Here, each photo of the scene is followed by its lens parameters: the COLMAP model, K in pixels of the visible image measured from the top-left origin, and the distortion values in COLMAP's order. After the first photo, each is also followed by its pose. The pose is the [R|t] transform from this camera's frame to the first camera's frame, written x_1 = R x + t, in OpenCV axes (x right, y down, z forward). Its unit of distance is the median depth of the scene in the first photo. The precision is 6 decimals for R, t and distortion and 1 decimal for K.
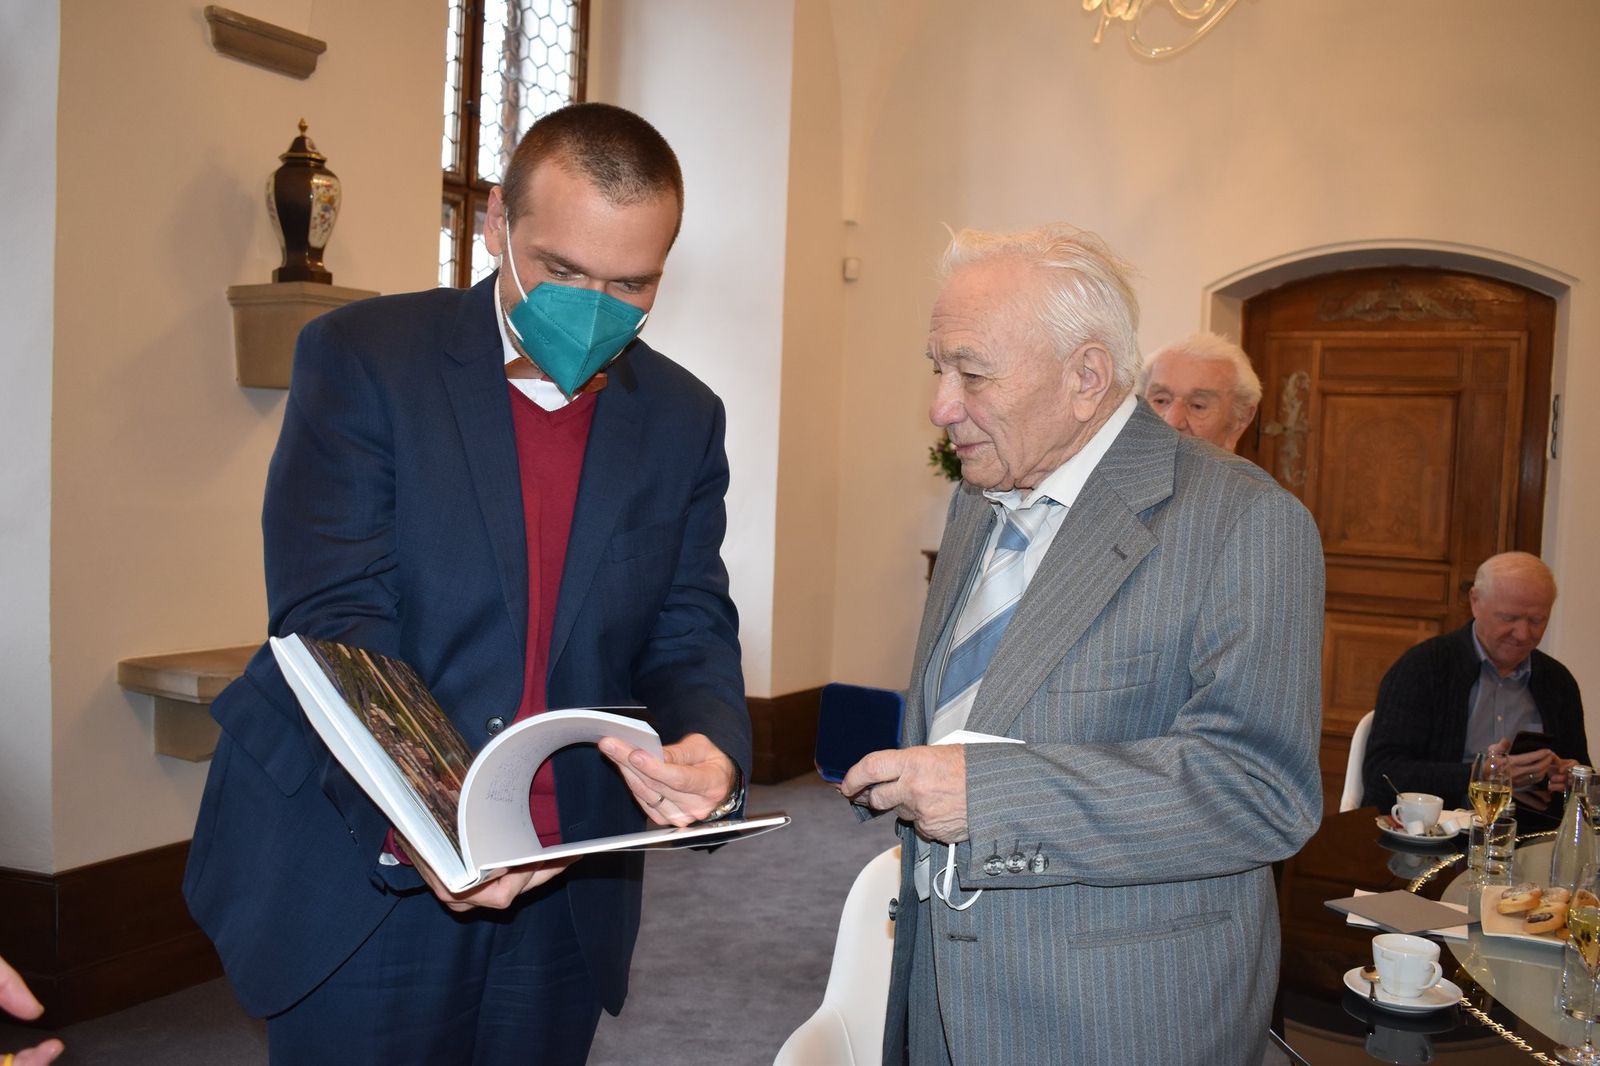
lens RADIAL K [[1480.0, 0, 798.8], [0, 1480.0, 538.1], [0, 0, 1]] dist [-0.071984, 0.000000]
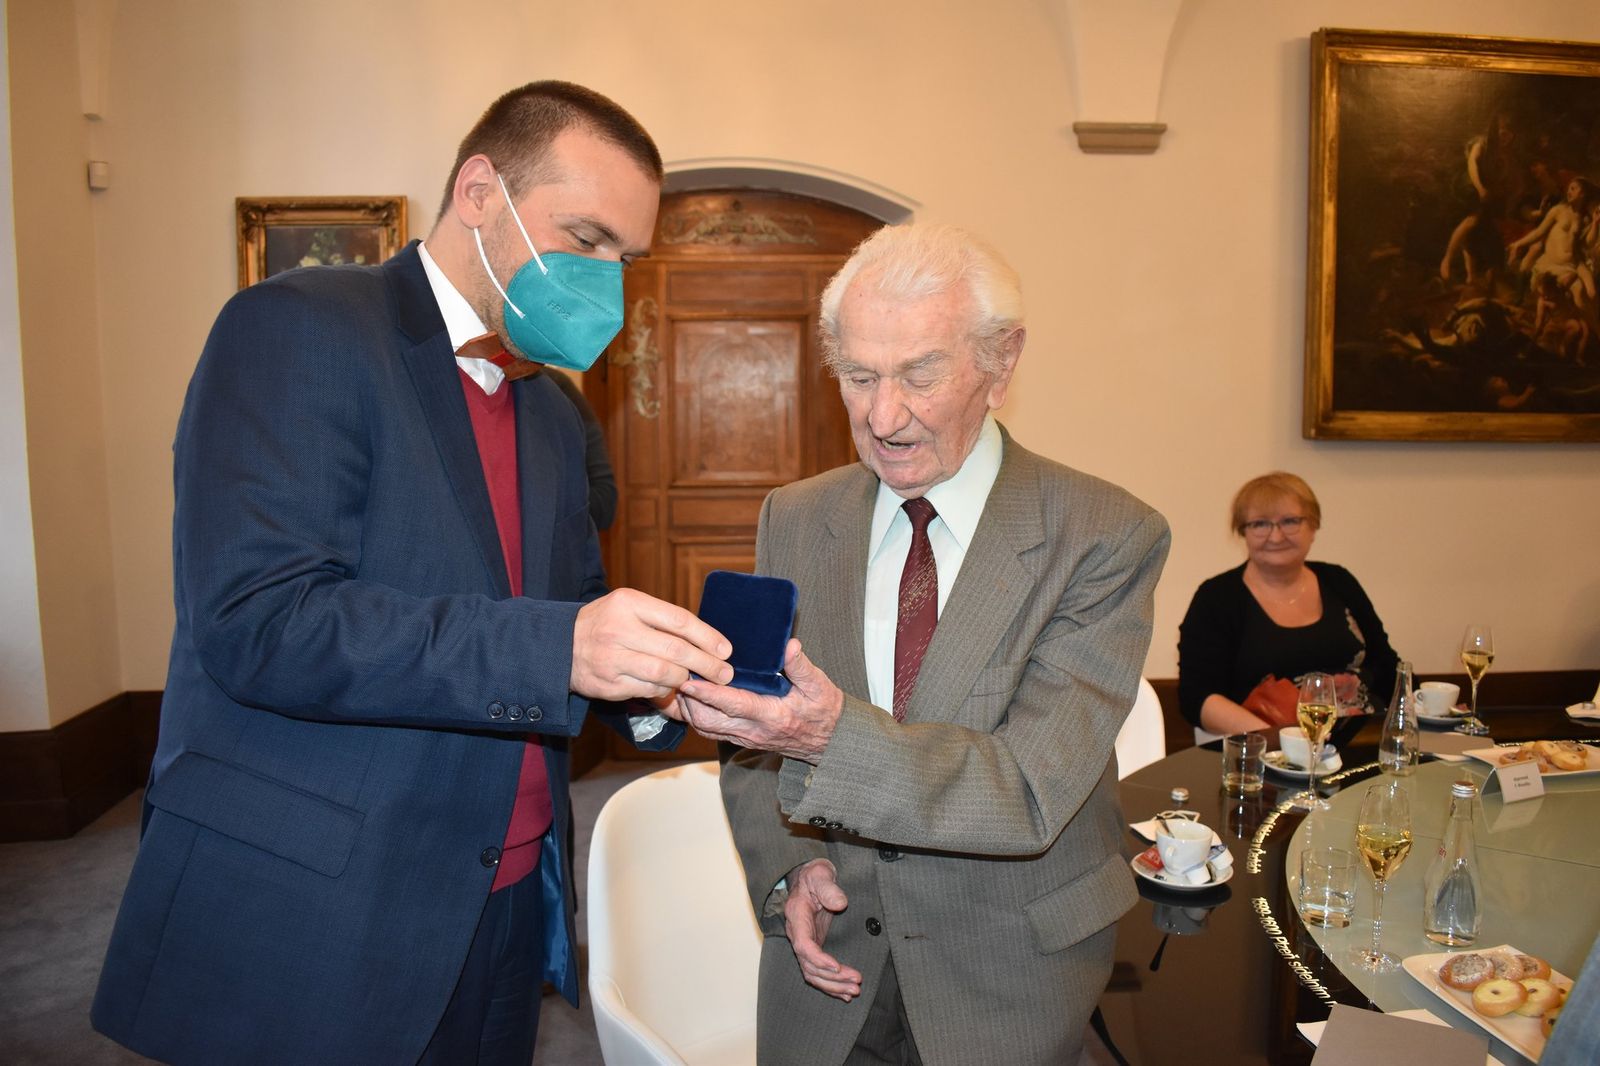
lens RADIAL K [[1278.3, 0, 811.7], [0, 1278.3, 542.4], [0, 0, 1]] dist [-0.094487, 0.017332]
pose [[0.817144, -0.106363, 0.566536, -0.057382], [0.065416, 0.993591, 0.092187, -0.026890], [-0.572710, -0.038270, 0.818864, 0.279652]]
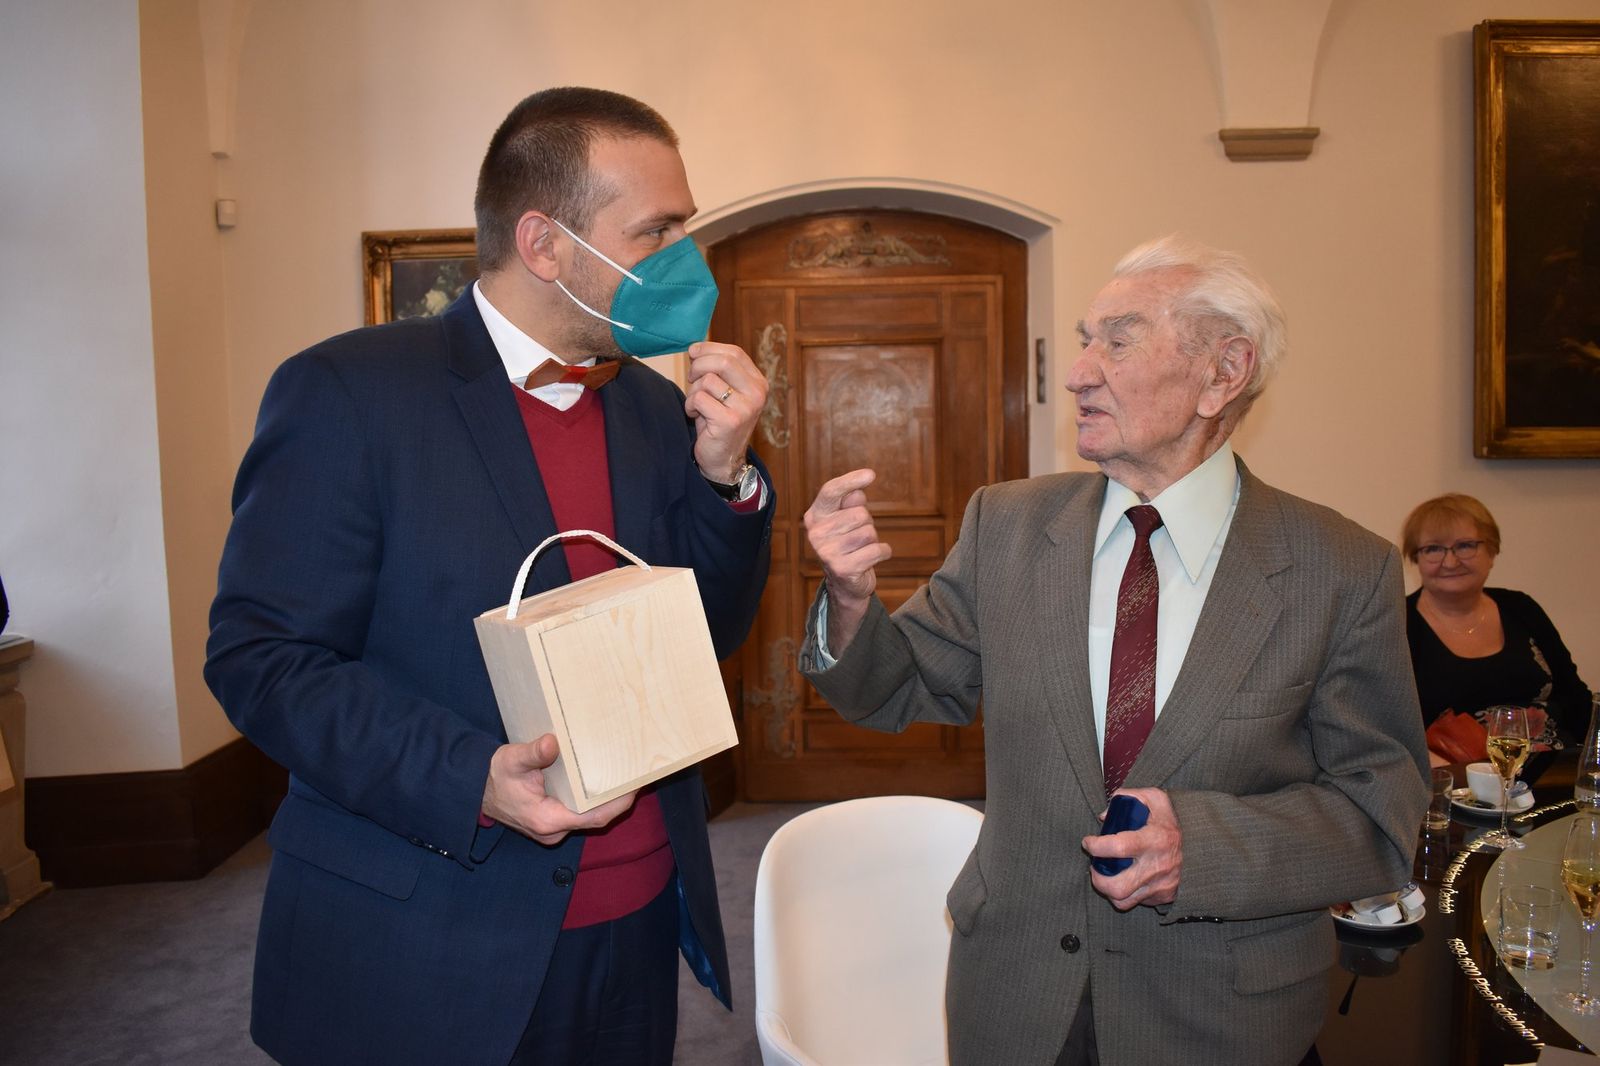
lens RADIAL K [[1357.6, 0, 804.2], [0, 1357.6, 538.9], [0, 0, 1]] dist [-0.092780, 0.021731]
pose [[0.863537, -0.100816, 0.494105, -0.081220], [0.082769, 0.994860, 0.058334, -0.029246], [-0.497447, -0.009477, 0.867443, 0.272405]]
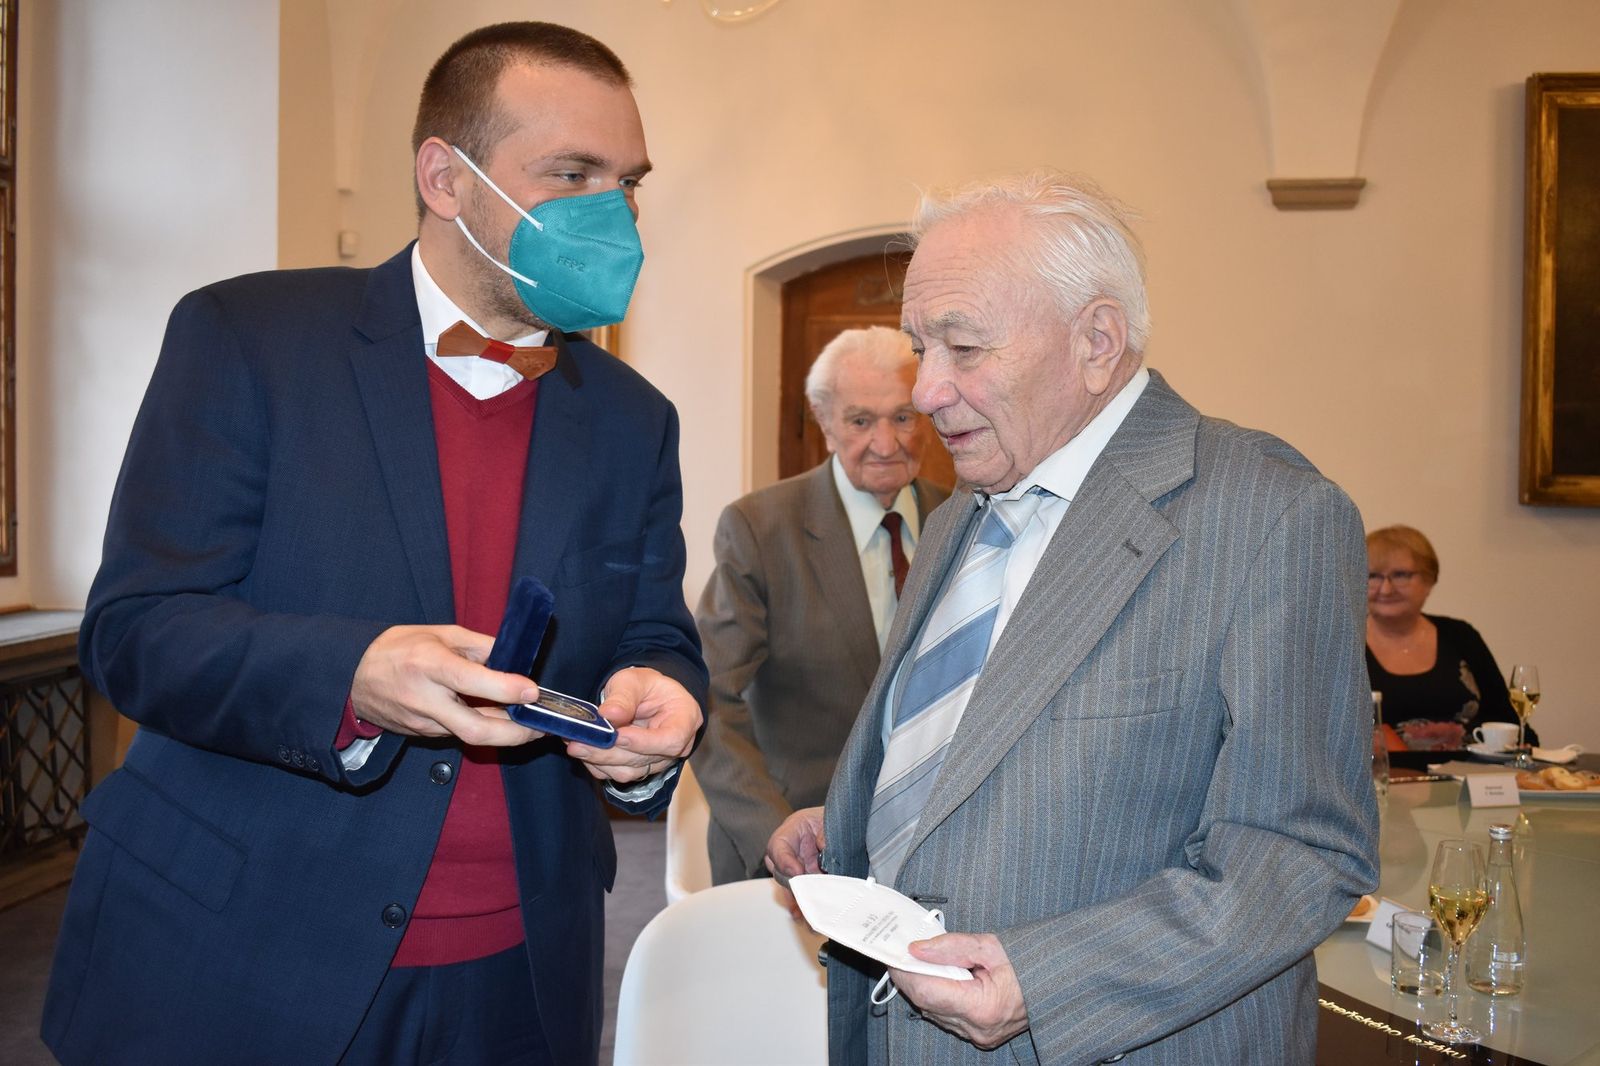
lens RADIAL K [[1526.1, 0, 814.3], [0, 1526.1, 547.6], [0, 0, 1]] dist [-0.070894, 0.000000]
pose [[0.922518, -0.049062, 0.382822, -0.075515], [0.045858, 0.998795, 0.017498, -0.005427], [-0.383219, 0.001413, 0.923656, 0.074683]]
